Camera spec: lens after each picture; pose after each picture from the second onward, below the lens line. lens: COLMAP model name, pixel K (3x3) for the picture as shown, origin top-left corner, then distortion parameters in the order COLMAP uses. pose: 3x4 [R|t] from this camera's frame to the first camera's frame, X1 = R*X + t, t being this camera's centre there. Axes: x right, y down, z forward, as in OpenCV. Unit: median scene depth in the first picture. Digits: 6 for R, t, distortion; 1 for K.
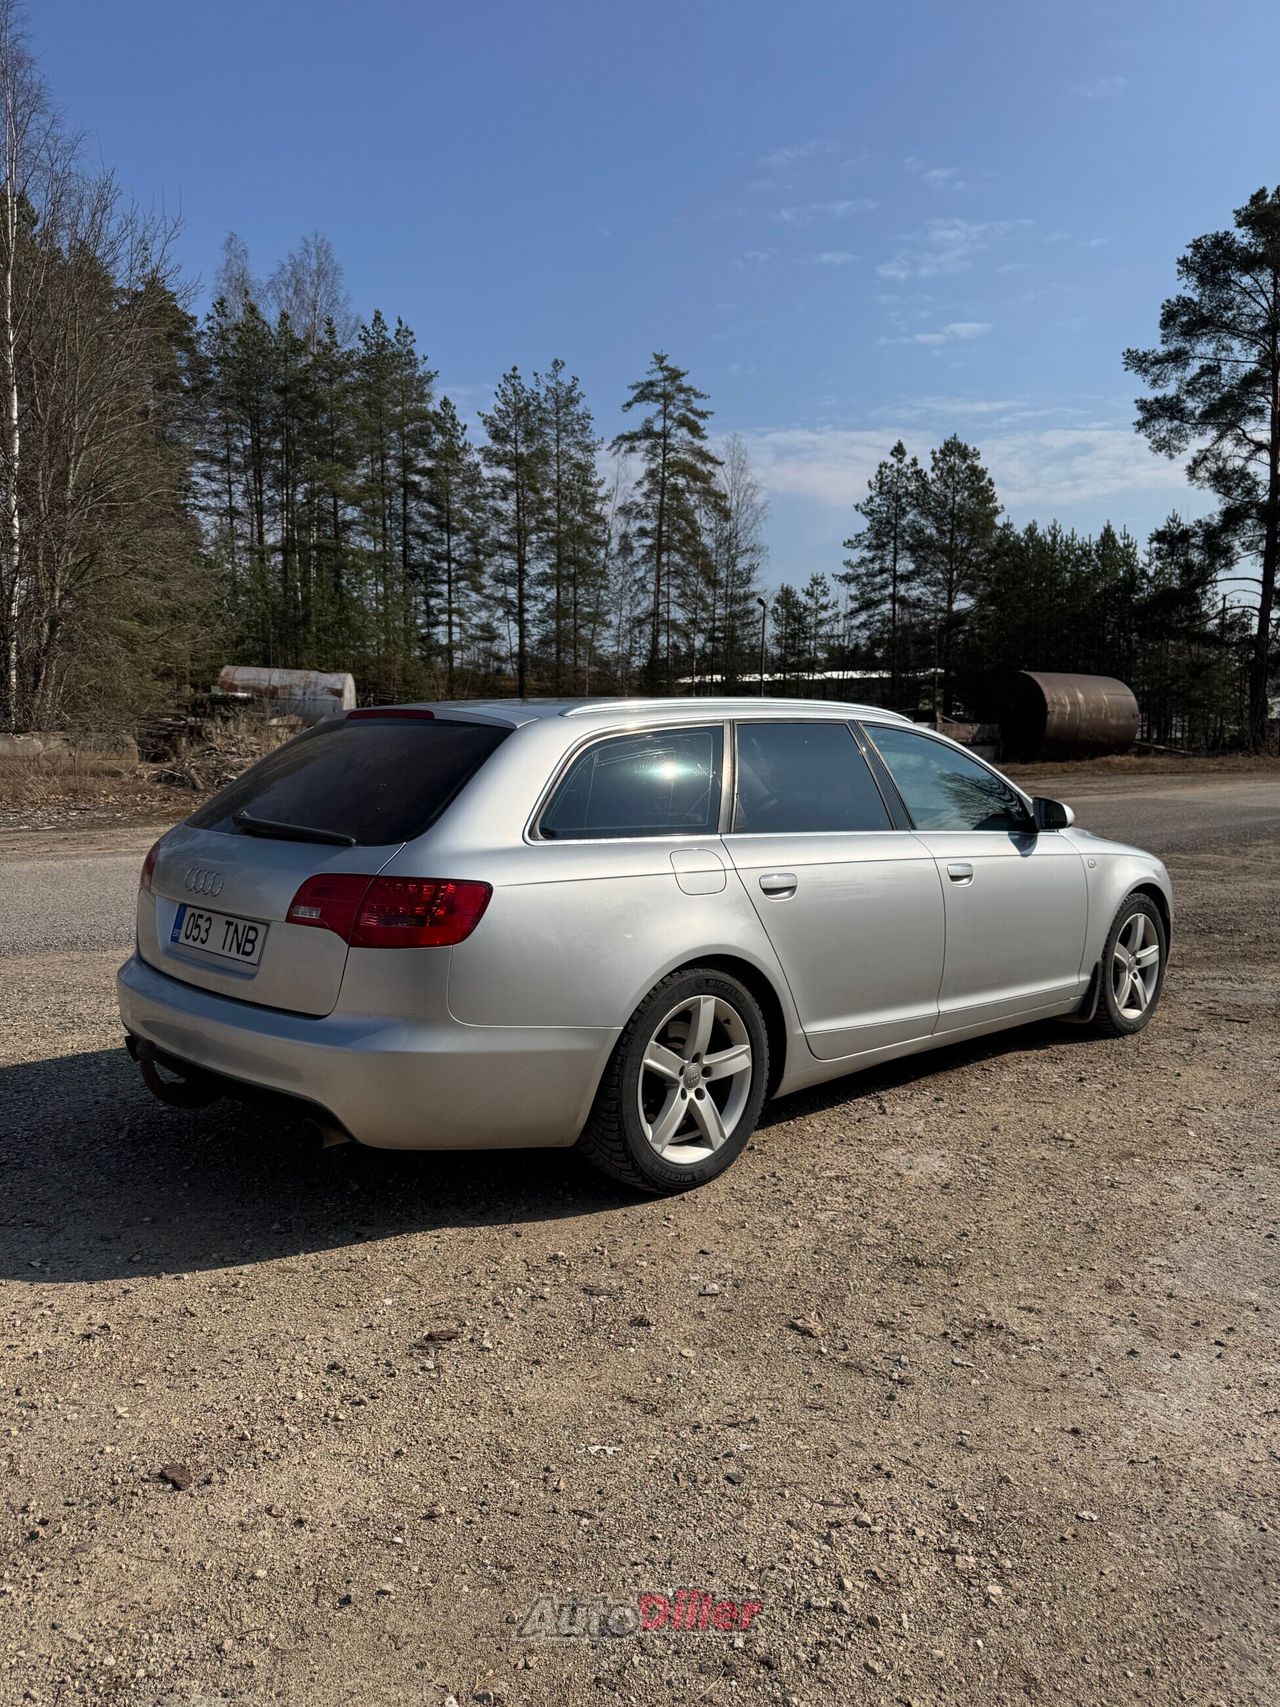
lens RADIAL K [[1211.9, 0, 666.6], [0, 1211.9, 859.7], [0, 0, 1]] dist [0.017866, -0.017162]
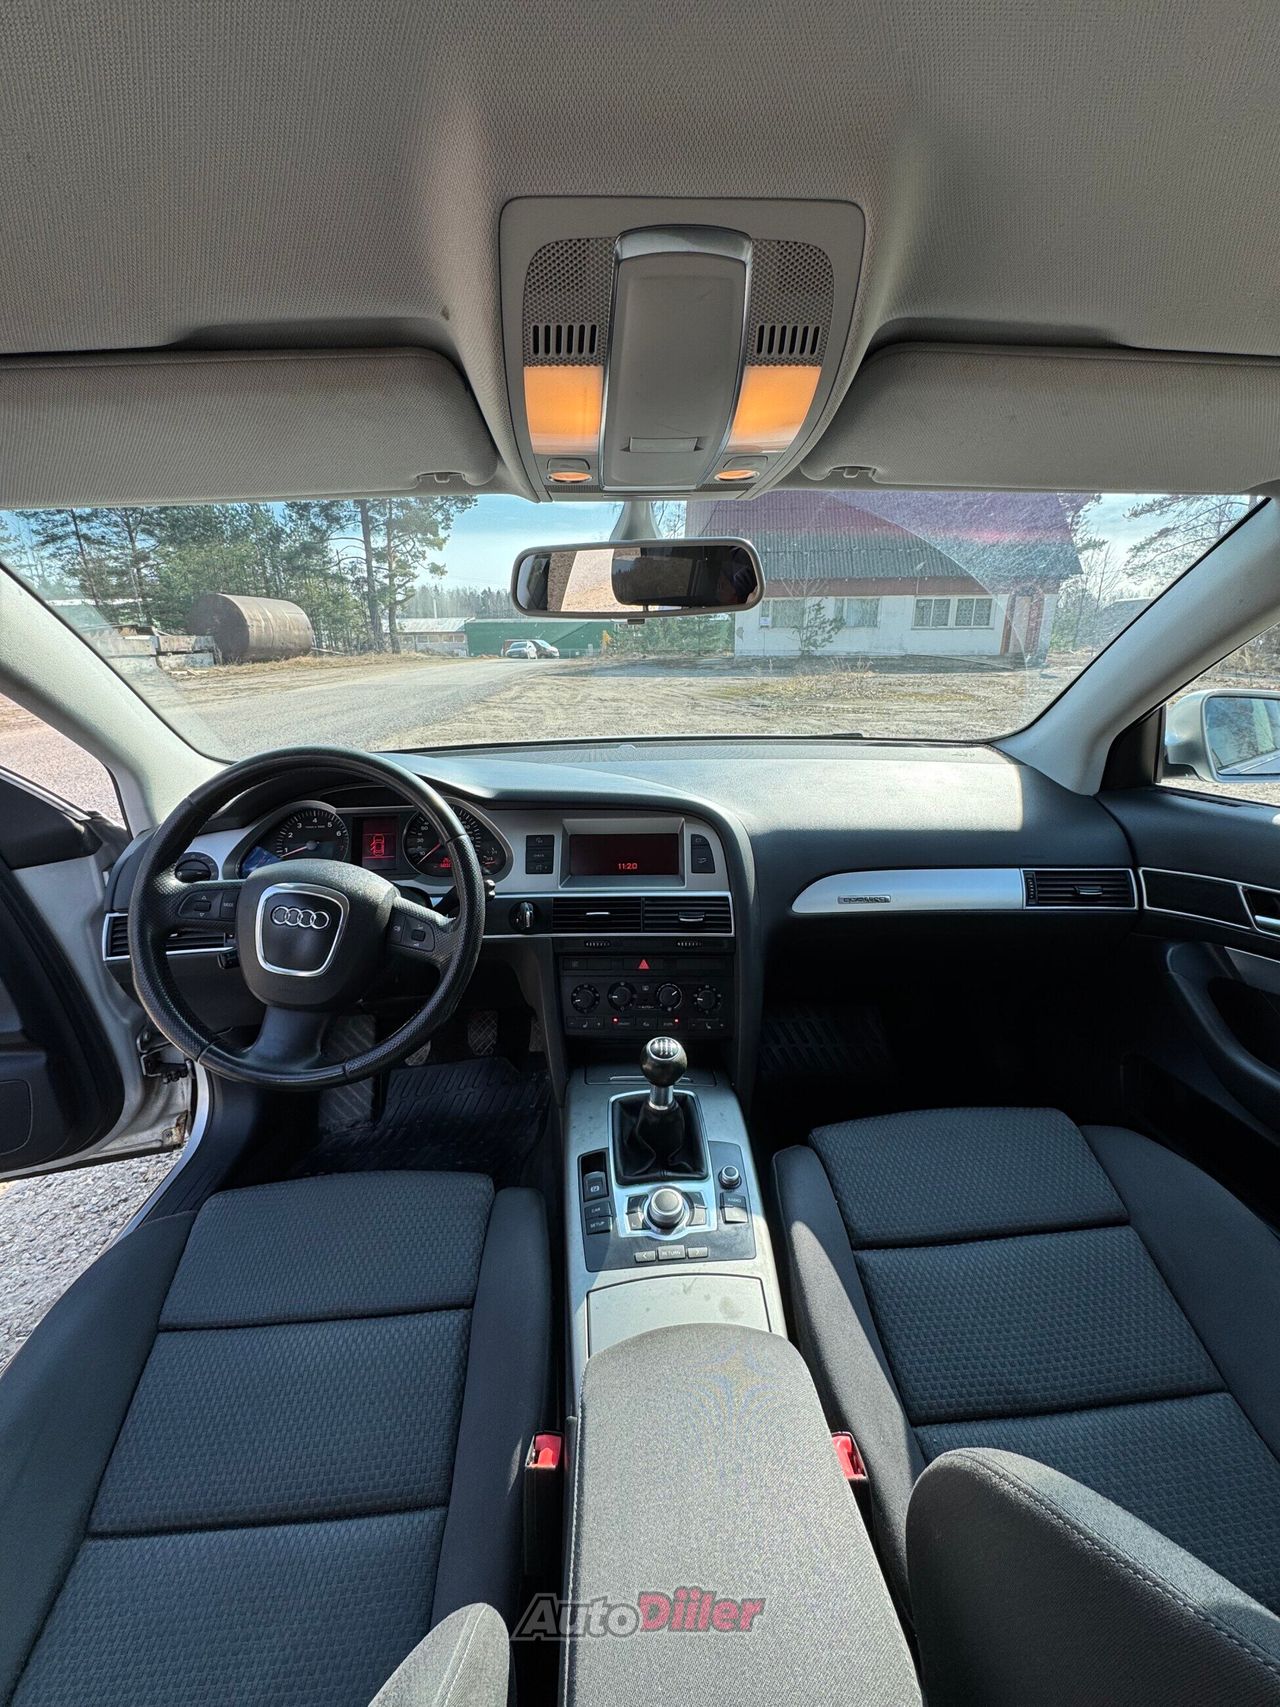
lens RADIAL K [[680.4, 0, 644.9], [0, 680.4, 845.5], [0, 0, 1]] dist [-0.006575, -0.000119]
pose [[0.662151, -0.239298, 0.710135, 0.004719], [0.102947, 0.967706, 0.230103, -0.008719], [-0.742265, -0.079257, 0.665402, 0.101091]]
